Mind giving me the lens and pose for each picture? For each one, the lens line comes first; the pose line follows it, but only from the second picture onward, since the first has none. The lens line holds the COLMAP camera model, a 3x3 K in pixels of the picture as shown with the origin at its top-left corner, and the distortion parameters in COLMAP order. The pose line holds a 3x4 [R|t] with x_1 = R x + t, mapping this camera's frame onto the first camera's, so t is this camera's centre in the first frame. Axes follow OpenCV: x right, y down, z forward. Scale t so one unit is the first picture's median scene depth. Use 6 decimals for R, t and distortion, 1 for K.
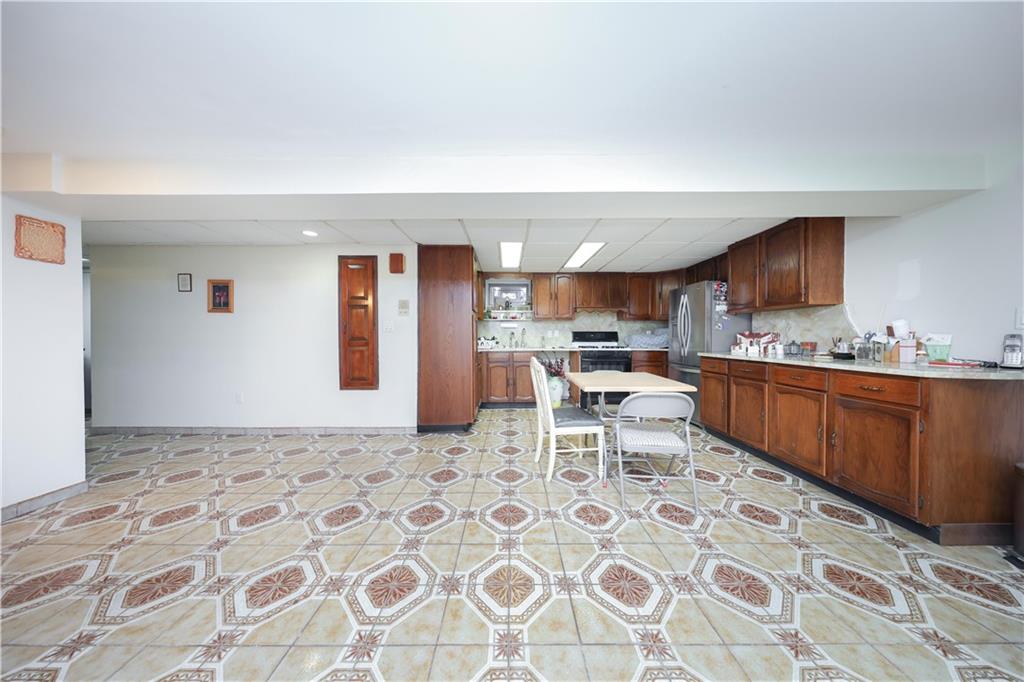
lens RADIAL K [[295.4, 0, 512.0], [0, 295.4, 341.0], [0, 0, 1]] dist [-0.000396, -0.000016]
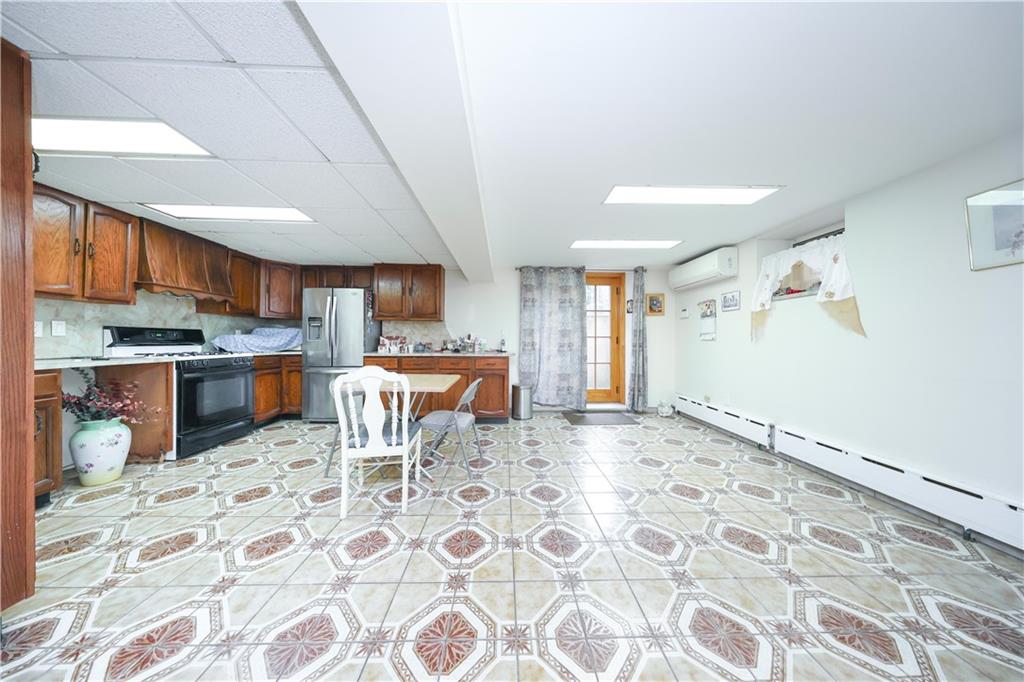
lens RADIAL K [[295.4, 0, 512.0], [0, 295.4, 341.0], [0, 0, 1]] dist [-0.000396, -0.000016]
pose [[-0.020810, -0.000222, 0.999783, -0.476247], [0.006082, 0.999981, 0.000348, -0.002850], [-0.999765, 0.006088, -0.020808, 0.460006]]
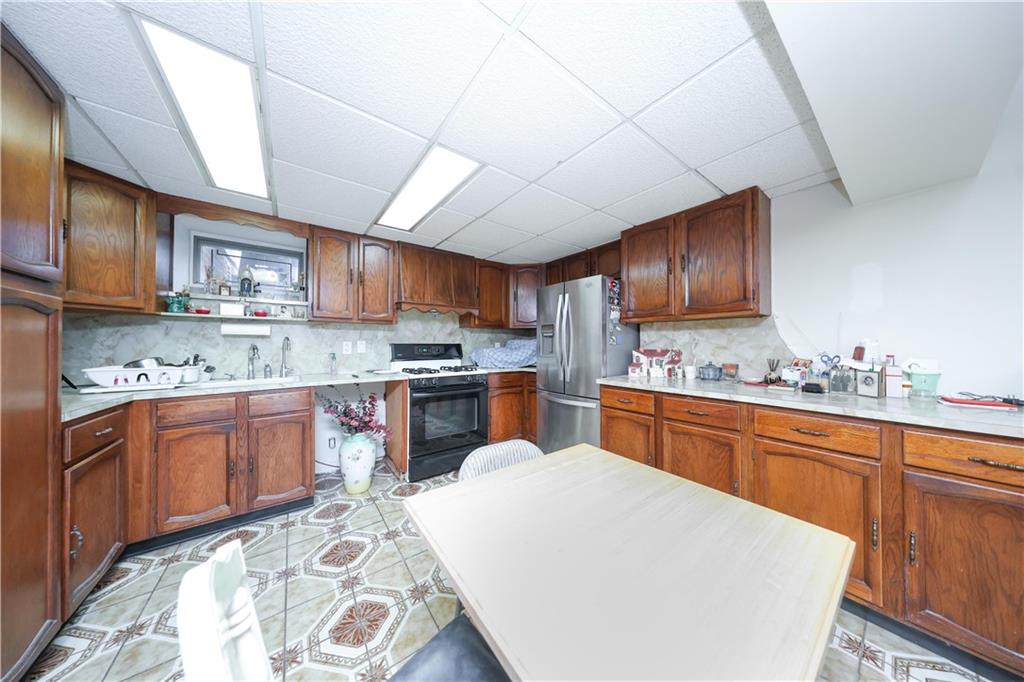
lens RADIAL K [[295.4, 0, 512.0], [0, 295.4, 341.0], [0, 0, 1]] dist [-0.000396, -0.000016]
pose [[0.807465, 0.007074, 0.589873, 0.075861], [0.006951, 0.999745, -0.021505, -0.033724], [-0.589875, 0.021465, 0.807209, 0.563791]]
